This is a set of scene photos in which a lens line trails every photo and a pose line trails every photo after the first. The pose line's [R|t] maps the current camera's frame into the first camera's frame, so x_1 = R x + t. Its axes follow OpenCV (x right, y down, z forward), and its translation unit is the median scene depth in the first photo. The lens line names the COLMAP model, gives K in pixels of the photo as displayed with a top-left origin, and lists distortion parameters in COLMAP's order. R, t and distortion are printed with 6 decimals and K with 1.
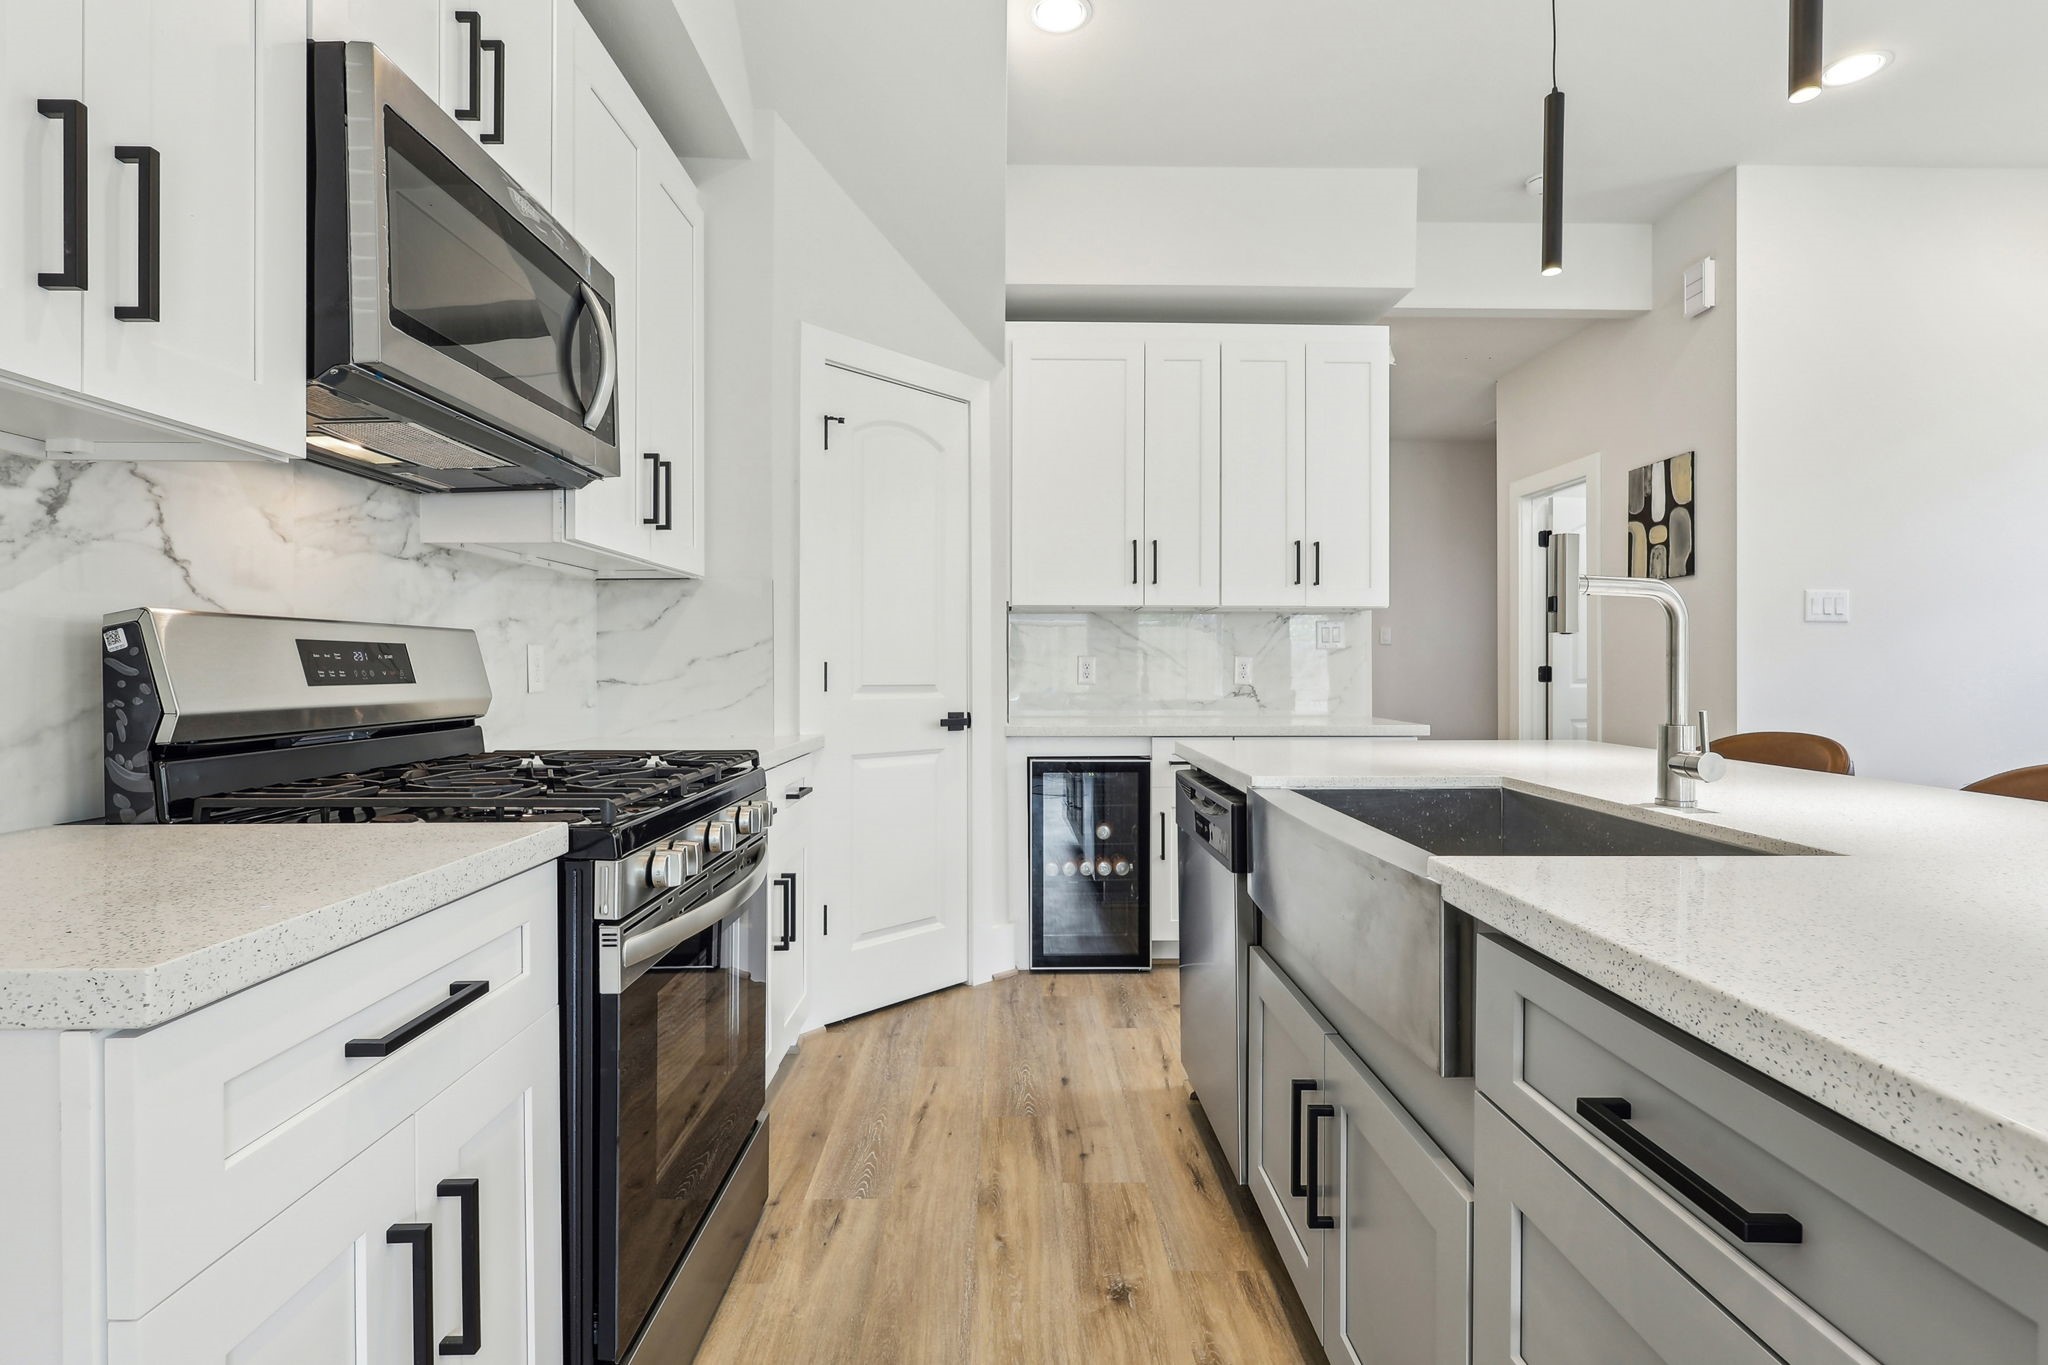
lens RADIAL K [[981.6, 0, 1017.8], [0, 981.6, 675.3], [0, 0, 1]] dist [0.000973, -0.000001]
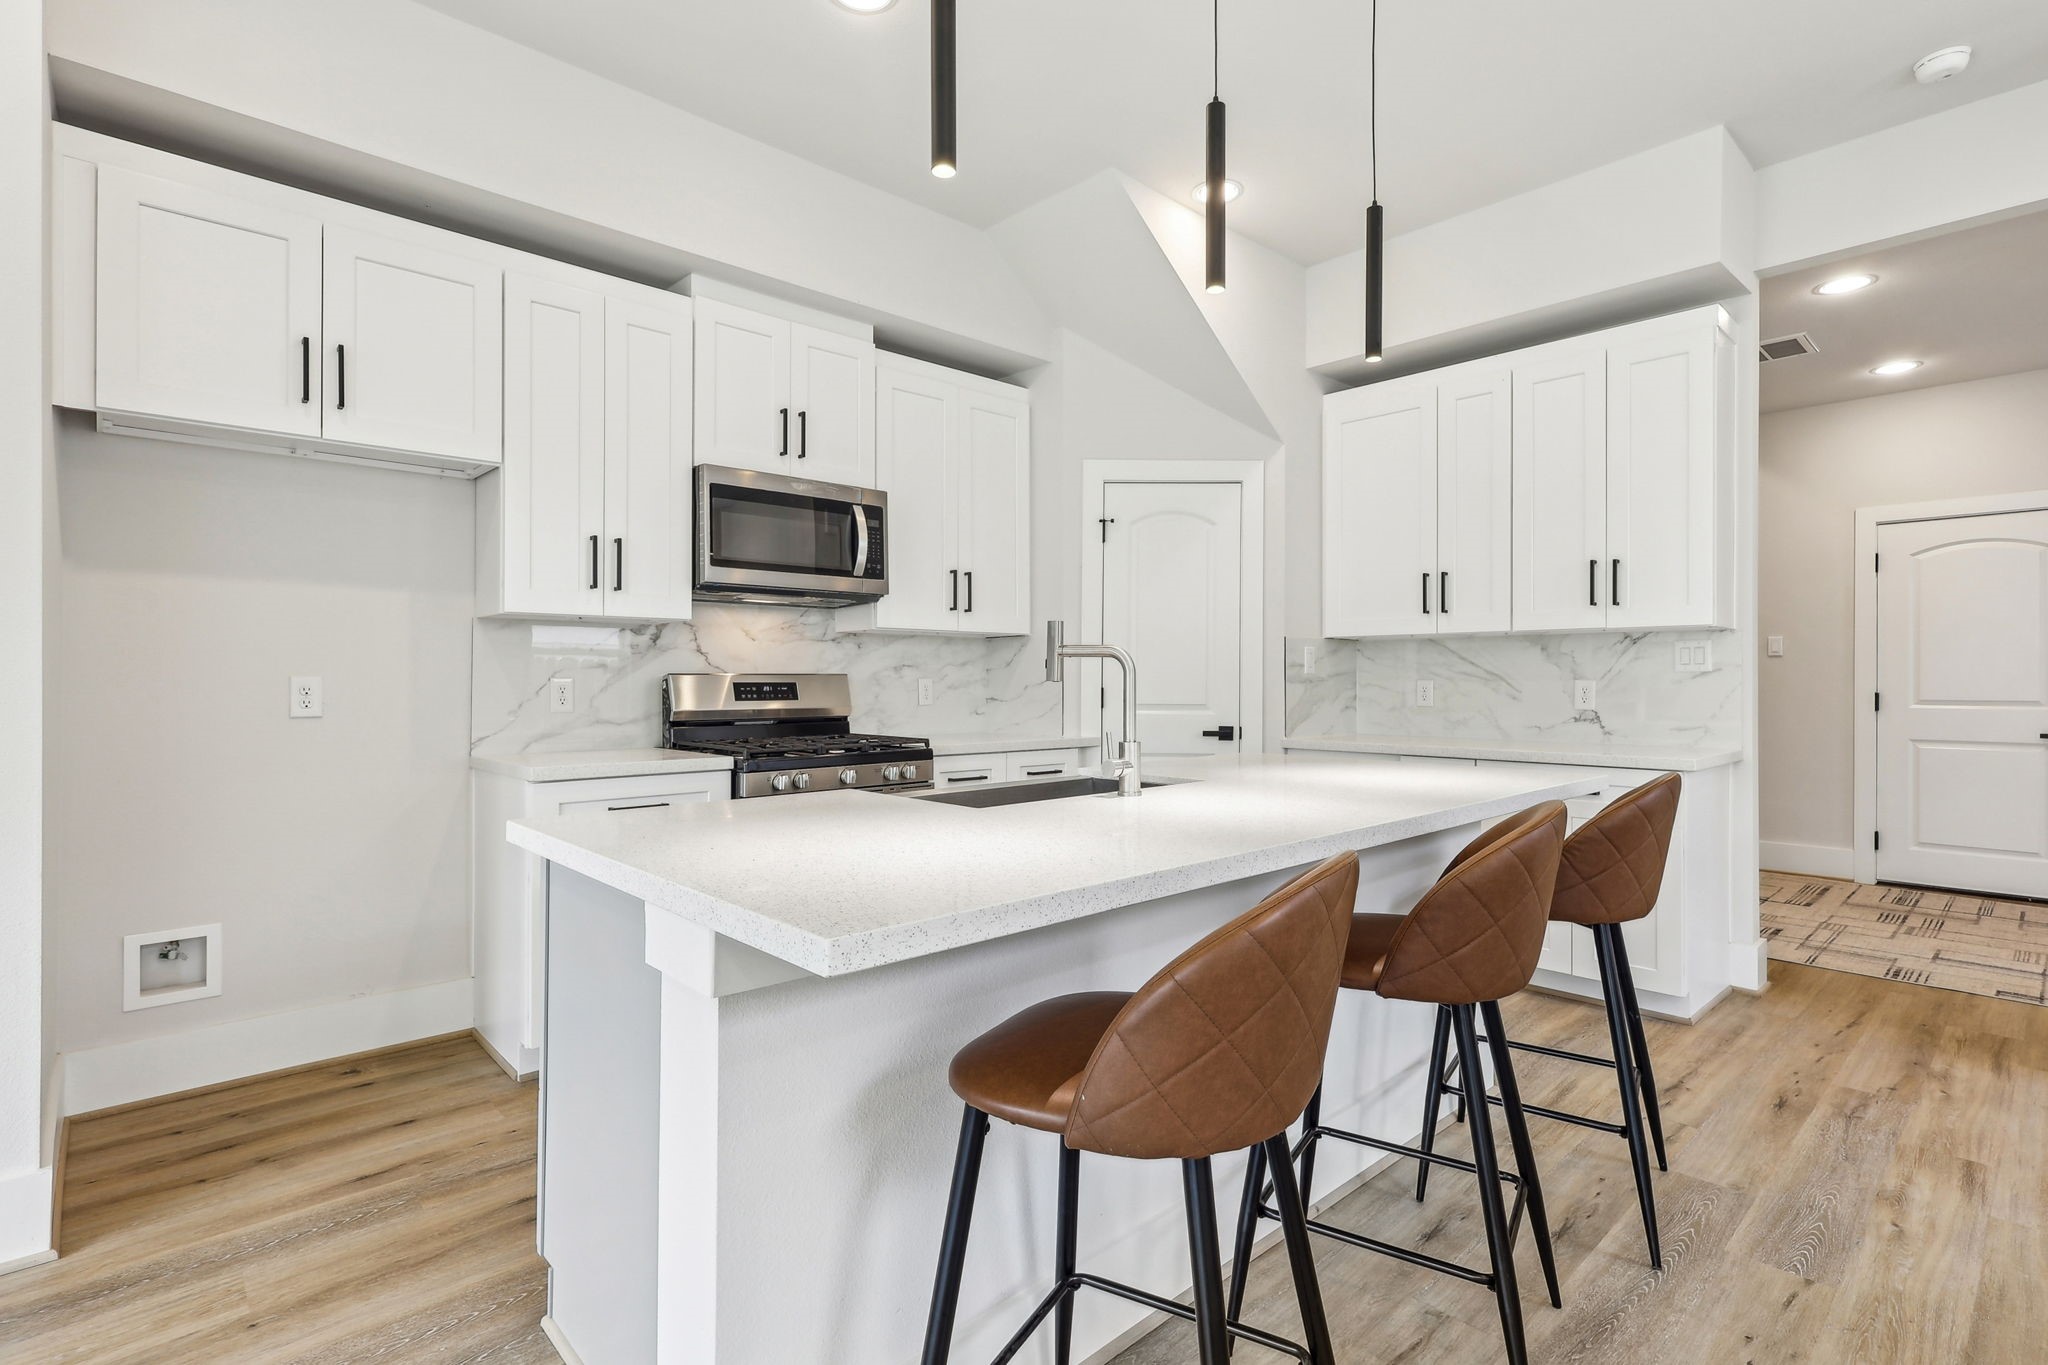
lens RADIAL K [[978.8, 0, 1024.0], [0, 978.8, 682.5], [0, 0, 1]] dist [0.024768, 0.000094]
pose [[0.667934, 0.001107, -0.744220, 1.271752], [-0.004785, 0.999985, -0.002808, -0.025819], [0.744205, 0.005436, 0.667929, -0.095539]]
